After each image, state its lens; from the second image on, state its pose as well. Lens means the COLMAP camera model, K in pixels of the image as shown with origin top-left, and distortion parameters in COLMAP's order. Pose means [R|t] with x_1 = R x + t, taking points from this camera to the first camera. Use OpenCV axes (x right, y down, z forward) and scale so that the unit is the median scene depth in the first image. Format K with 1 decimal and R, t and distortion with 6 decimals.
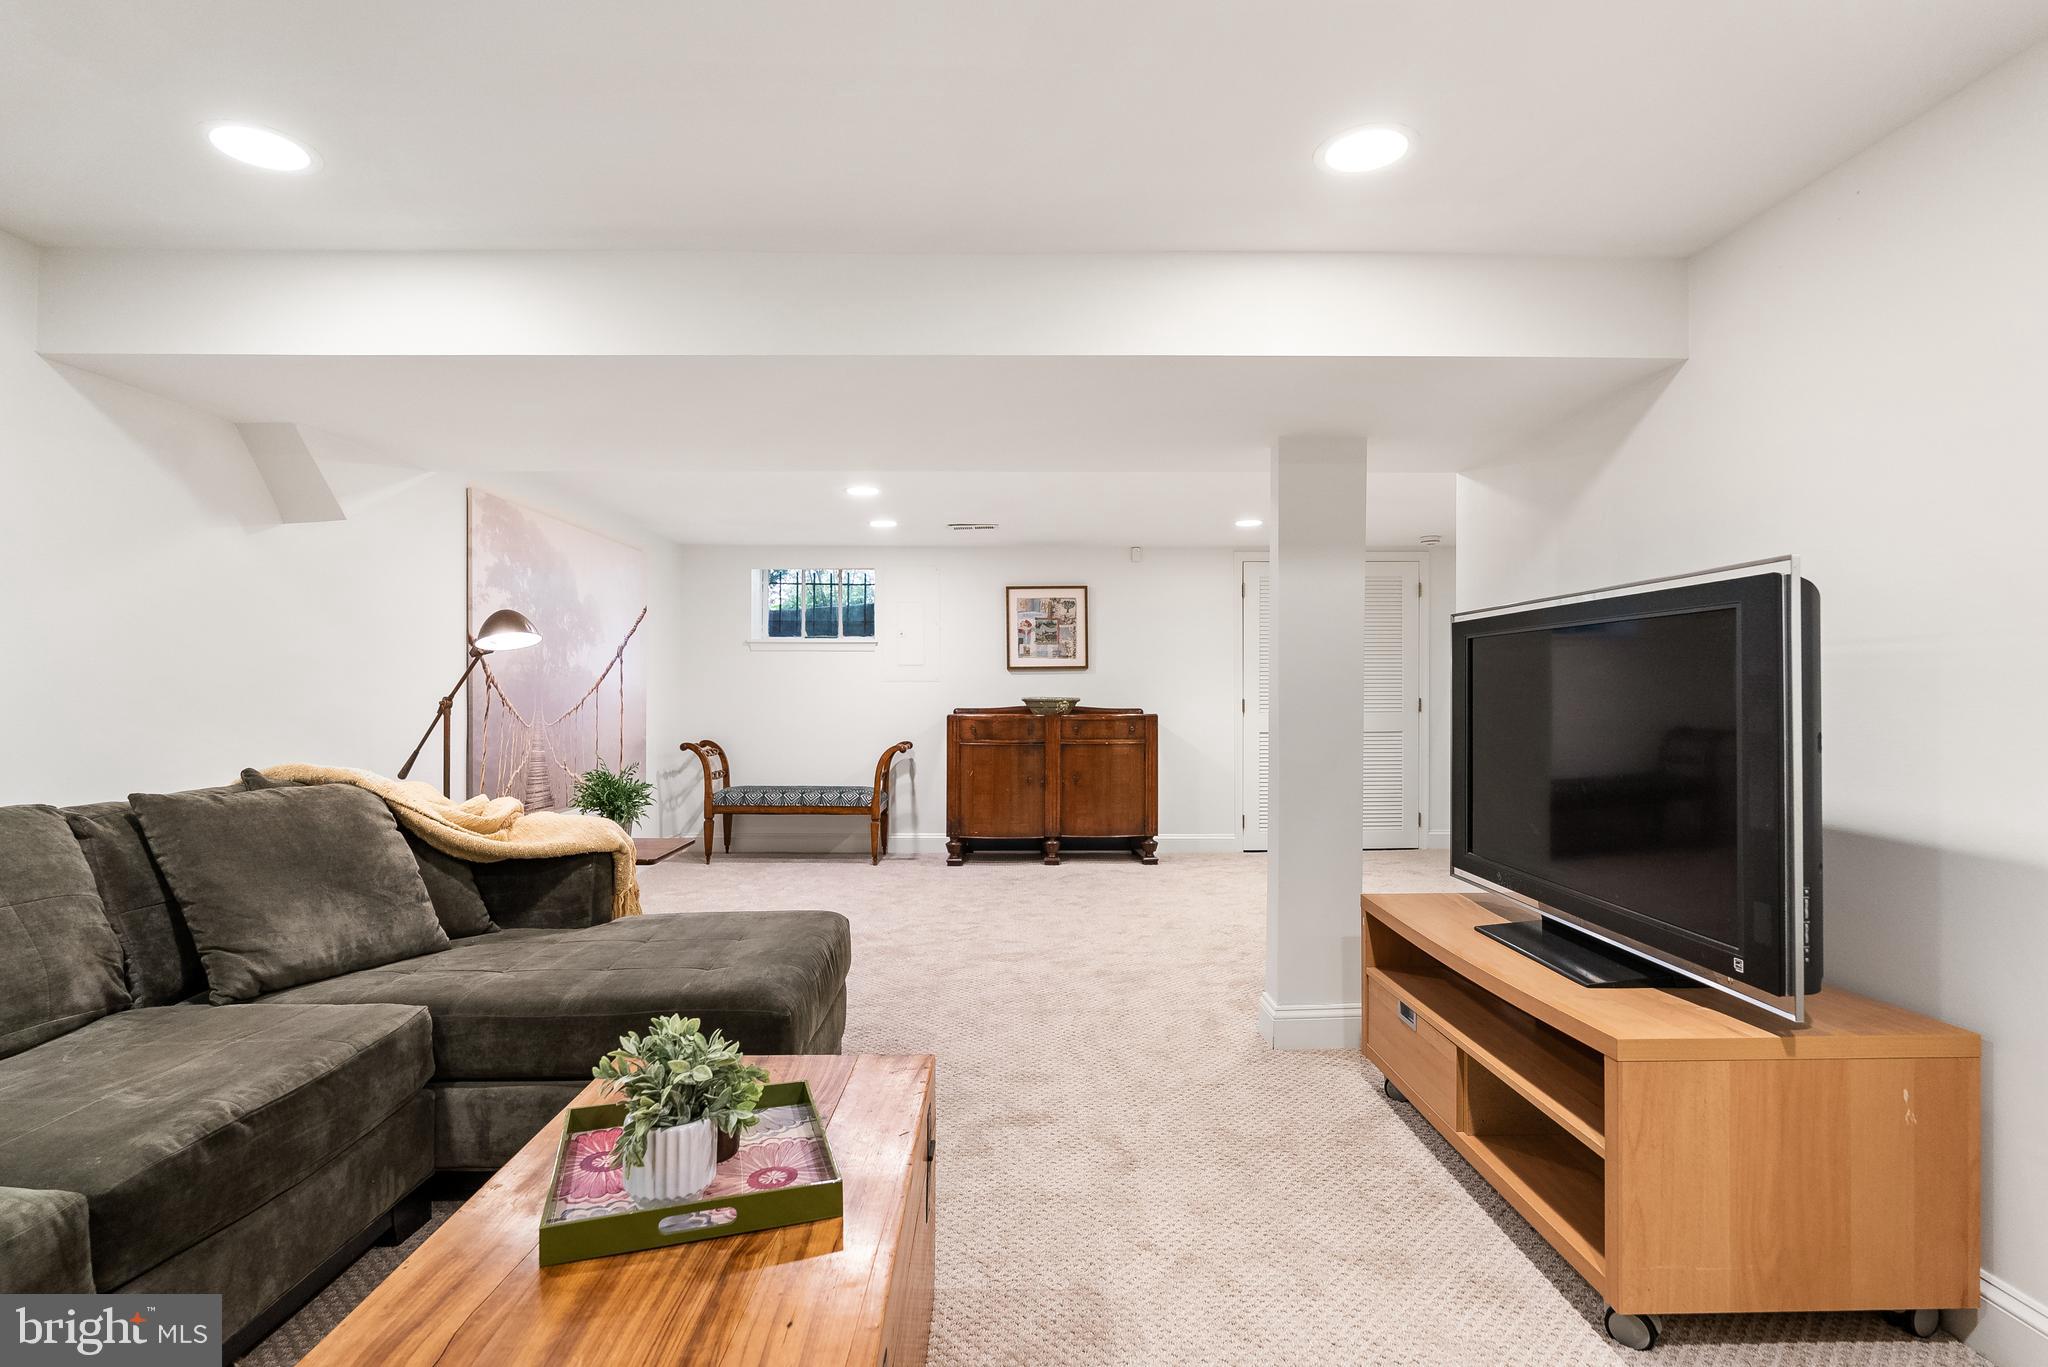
lens RADIAL K [[1041.7, 0, 1022.9], [0, 1041.7, 690.0], [0, 0, 1]] dist [-0.001423, 0.000172]
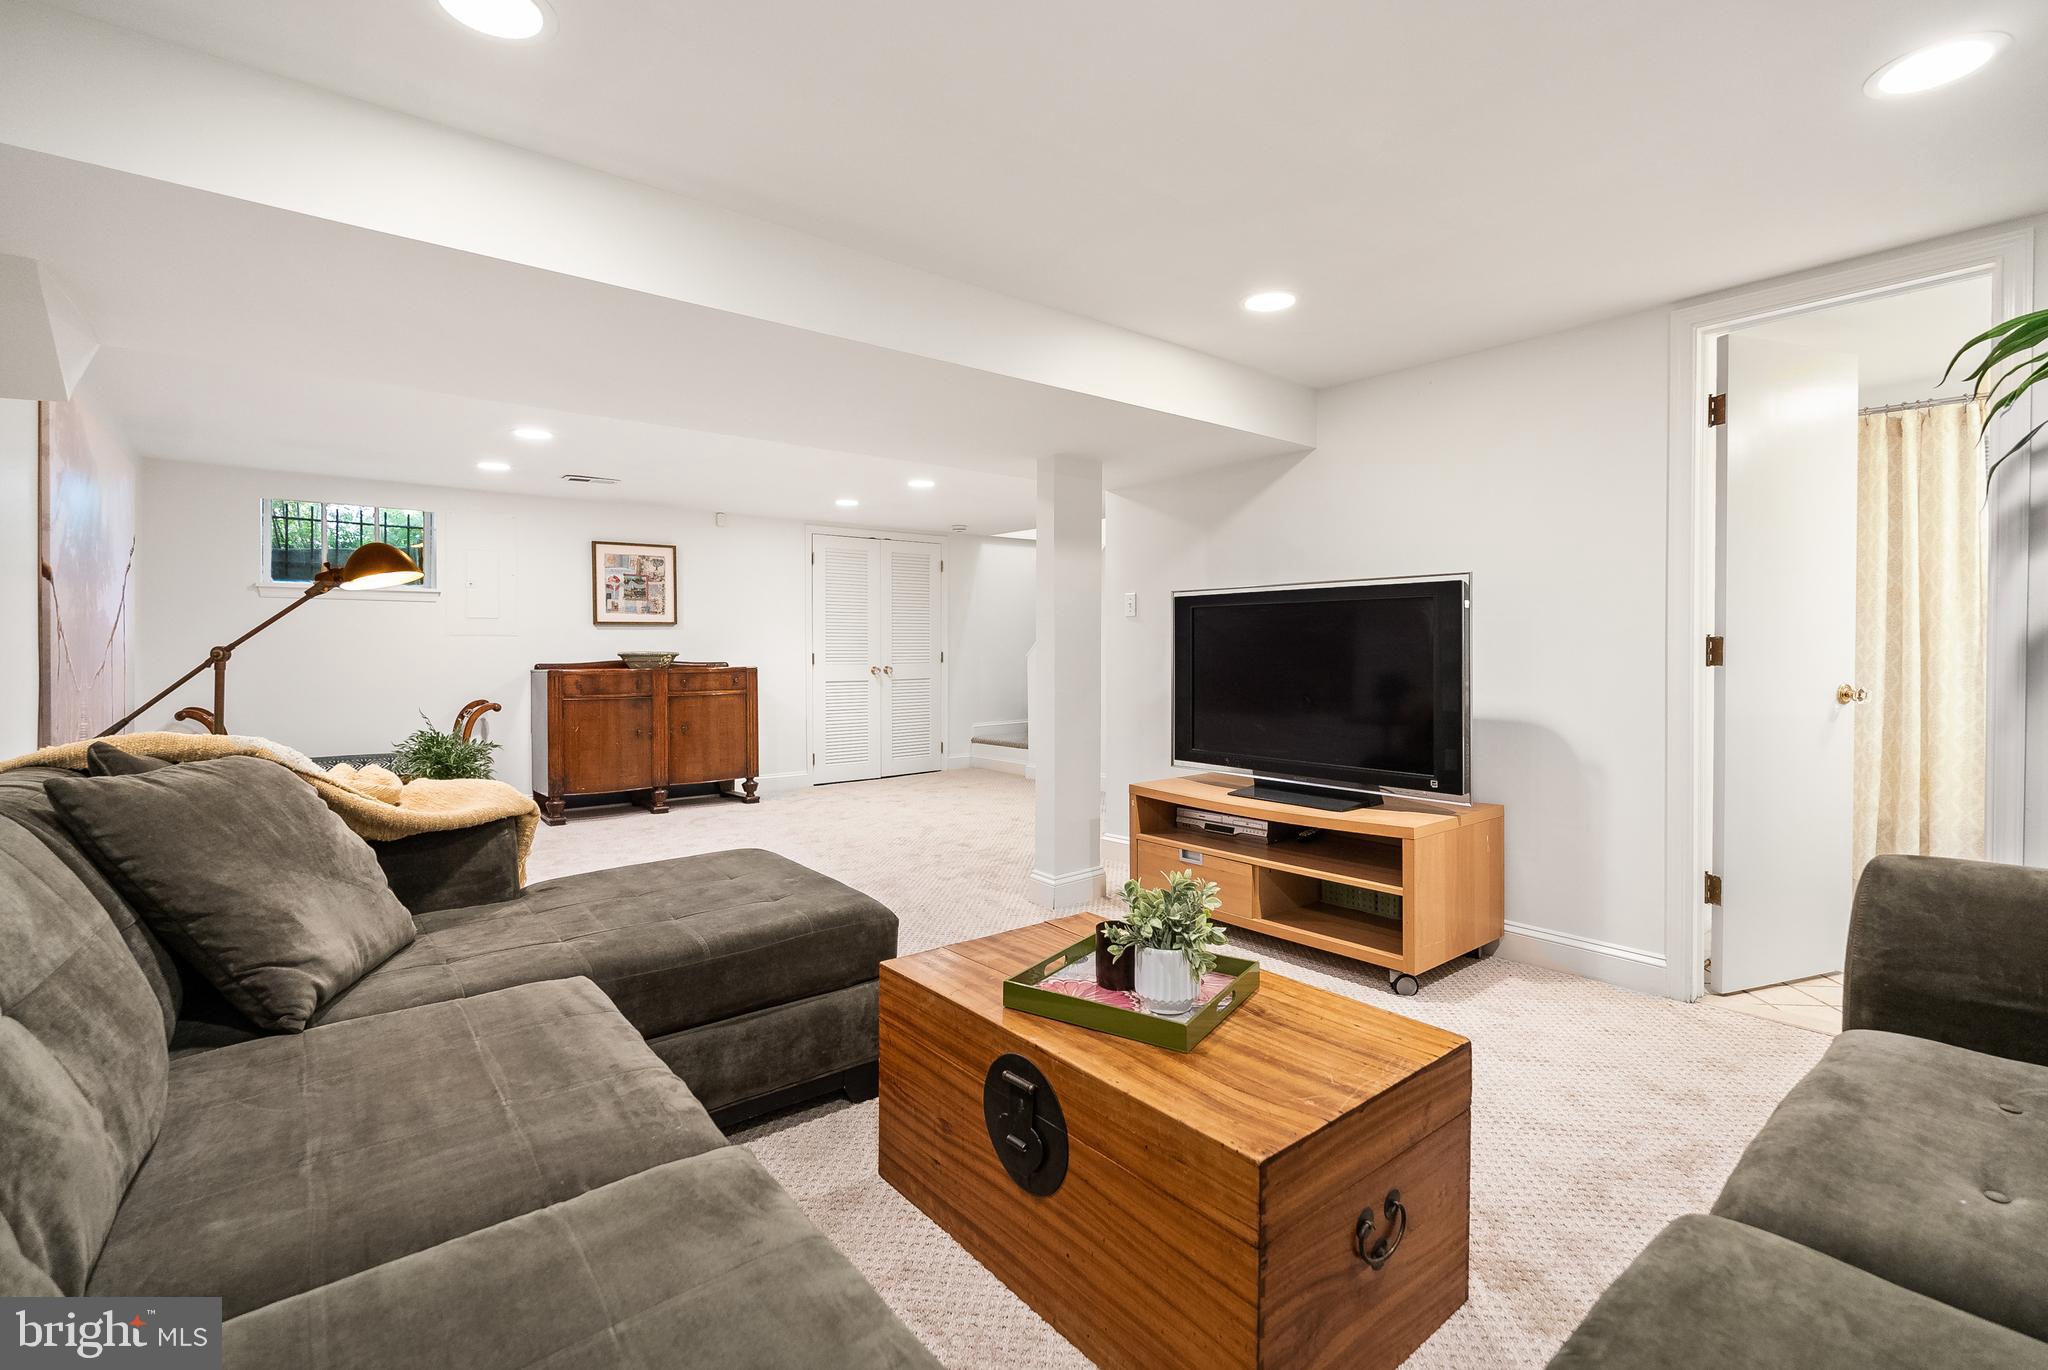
lens RADIAL K [[938.9, 0, 1050.6], [0, 938.9, 645.4], [0, 0, 1]] dist [0.003955, 0.000151]
pose [[0.776980, 0.001502, 0.629523, -0.258568], [0.000880, 0.999994, -0.003472, 0.004365], [-0.629525, 0.003252, 0.776974, 0.028631]]
